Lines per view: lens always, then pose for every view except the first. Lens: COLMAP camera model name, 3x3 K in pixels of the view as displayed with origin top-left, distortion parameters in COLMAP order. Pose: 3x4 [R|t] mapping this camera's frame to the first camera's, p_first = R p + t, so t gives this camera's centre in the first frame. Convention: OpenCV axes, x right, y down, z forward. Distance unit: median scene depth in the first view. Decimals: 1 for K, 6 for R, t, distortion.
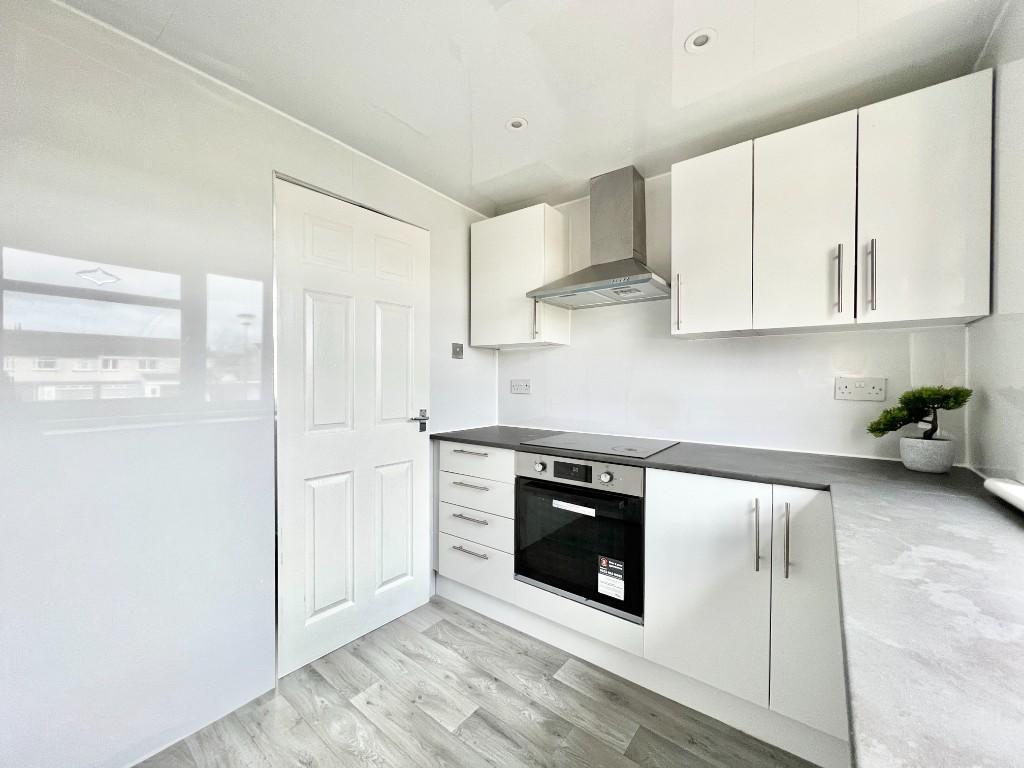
lens RADIAL K [[411.3, 0, 512.0], [0, 411.3, 384.0], [0, 0, 1]] dist [0.001153, 0.000267]
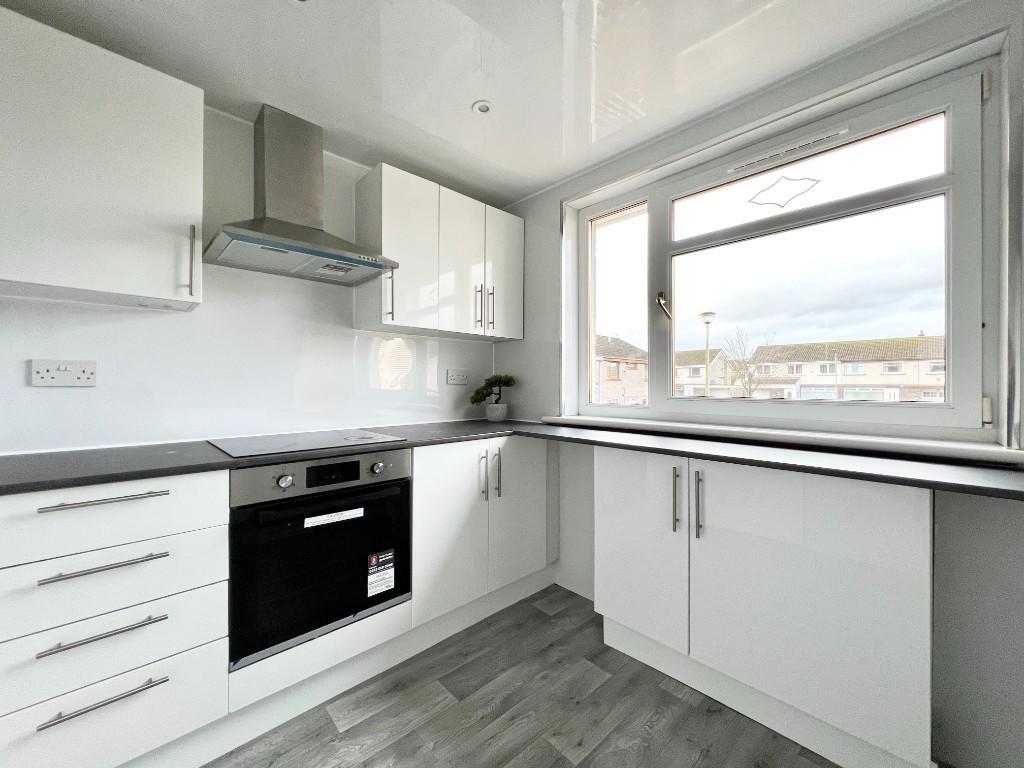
lens RADIAL K [[414.1, 0, 517.2], [0, 414.1, 358.2], [0, 0, 1]] dist [-0.001149, 0.000256]
pose [[0.134804, 0.042146, 0.989976, -0.717962], [-0.023456, 0.998951, -0.039334, 0.003437], [-0.990595, -0.017919, 0.135651, 0.587296]]
